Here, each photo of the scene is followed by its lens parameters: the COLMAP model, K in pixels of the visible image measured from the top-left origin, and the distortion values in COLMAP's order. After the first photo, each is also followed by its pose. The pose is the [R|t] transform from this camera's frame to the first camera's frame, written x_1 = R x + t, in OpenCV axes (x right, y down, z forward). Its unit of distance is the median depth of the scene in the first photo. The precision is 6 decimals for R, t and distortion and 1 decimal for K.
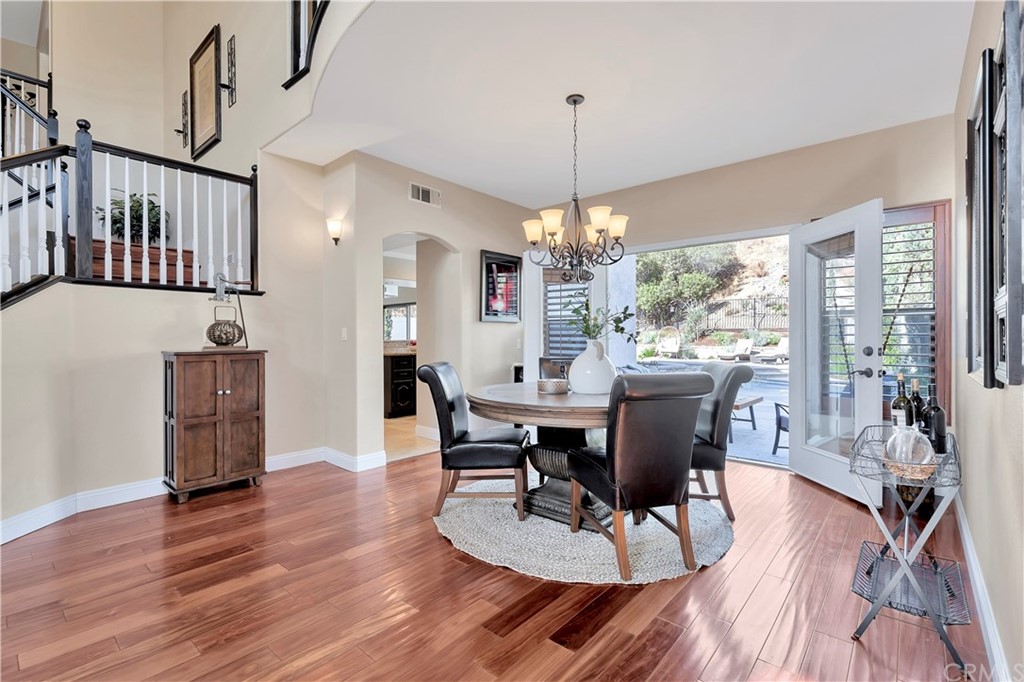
lens RADIAL K [[468.4, 0, 513.5], [0, 468.4, 339.3], [0, 0, 1]] dist [-0.004554, 0.002151]
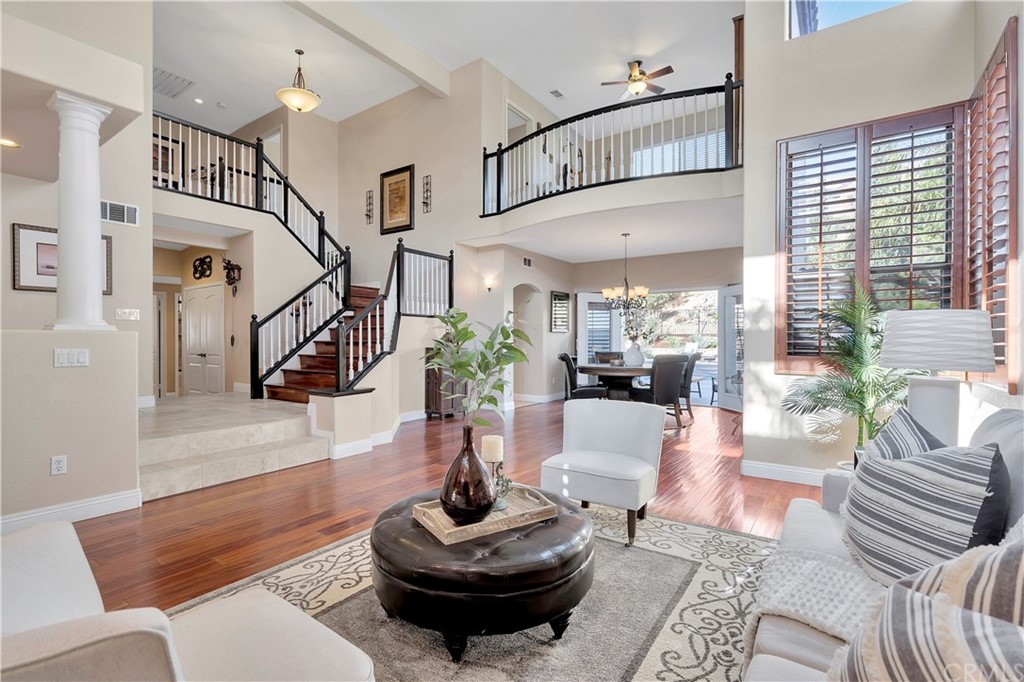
lens RADIAL K [[468.4, 0, 520.7], [0, 468.4, 339.5], [0, 0, 1]] dist [-0.004554, 0.002151]
pose [[0.993455, 0.003716, 0.114165, -0.424832], [-0.003020, 0.999976, -0.006271, 0.000780], [-0.114185, 0.005885, 0.993442, -0.794288]]
